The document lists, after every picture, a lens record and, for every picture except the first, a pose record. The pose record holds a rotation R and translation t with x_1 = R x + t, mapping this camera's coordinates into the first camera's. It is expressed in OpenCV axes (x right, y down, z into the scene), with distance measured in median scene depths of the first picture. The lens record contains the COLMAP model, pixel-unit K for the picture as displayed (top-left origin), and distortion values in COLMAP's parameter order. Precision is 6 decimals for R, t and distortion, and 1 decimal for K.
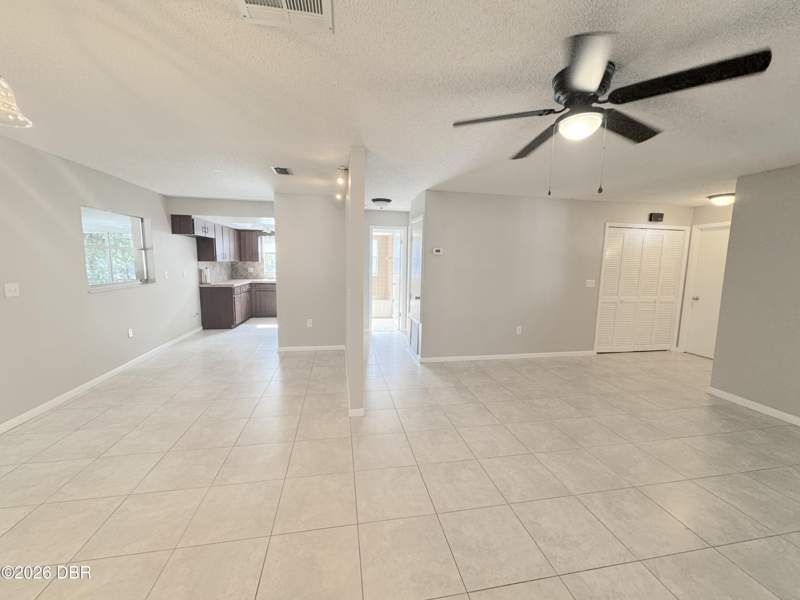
lens RADIAL K [[318.4, 0, 398.6], [0, 318.4, 302.0], [0, 0, 1]] dist [0.000284, -0.000161]
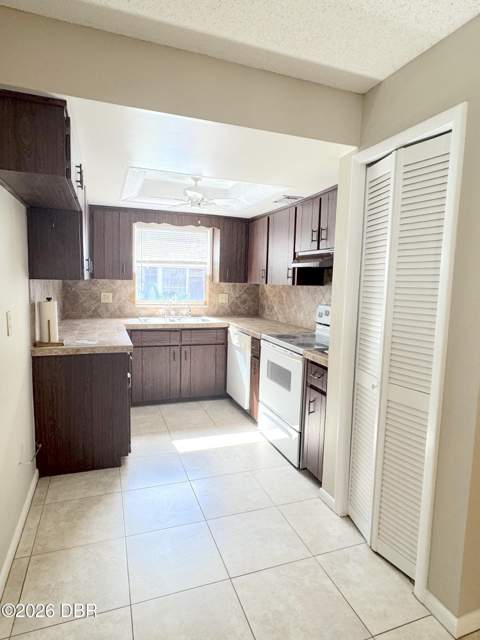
lens RADIAL K [[375.4, 0, 242.5], [0, 375.4, 320.5], [0, 0, 1]] dist [-0.002610, 0.001270]
pose [[0.986143, -0.007896, 0.165712, -0.462918], [0.010212, 0.999862, -0.013126, -0.075649], [-0.165586, 0.014636, 0.986087, 0.562797]]
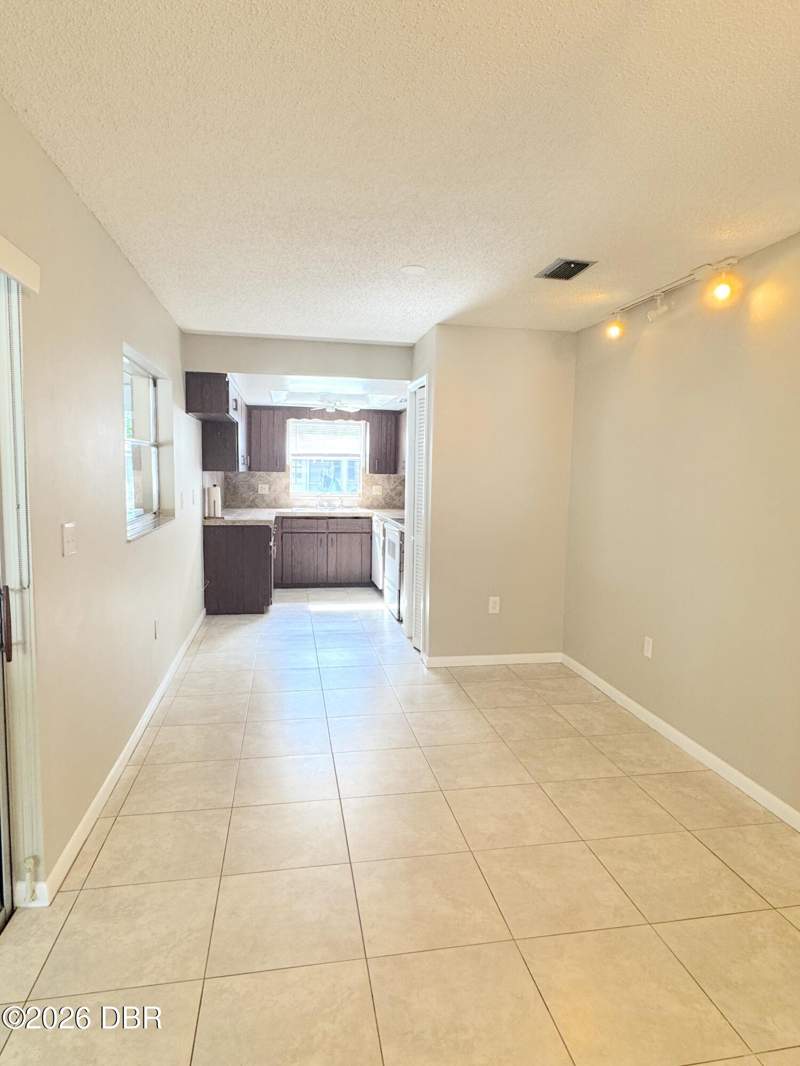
lens RADIAL K [[625.3, 0, 404.2], [0, 625.3, 533.8], [0, 0, 1]] dist [-0.002610, 0.001270]
pose [[0.999997, 0.001747, -0.001746, -0.318204], [-0.001794, 0.999628, -0.027205, -0.009646], [0.001698, 0.027208, 0.999628, 0.069533]]
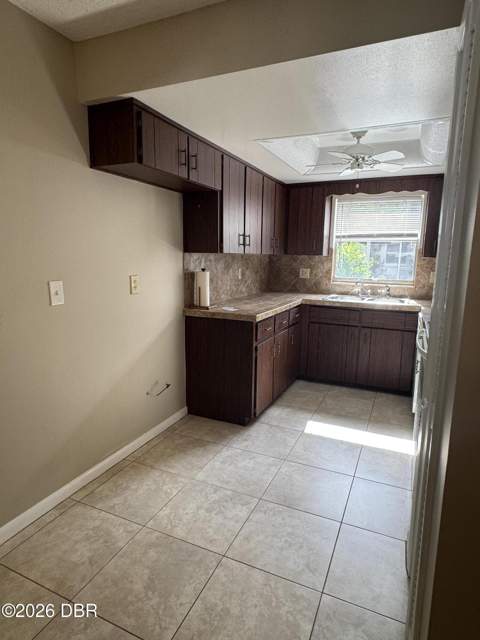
lens RADIAL K [[375.4, 0, 242.5], [0, 375.4, 320.5], [0, 0, 1]] dist [-0.002610, 0.001270]
pose [[0.821438, 0.094908, -0.562346, -0.282885], [-0.074248, 0.995460, 0.059549, -0.073740], [0.565444, -0.007162, 0.824755, 0.626931]]
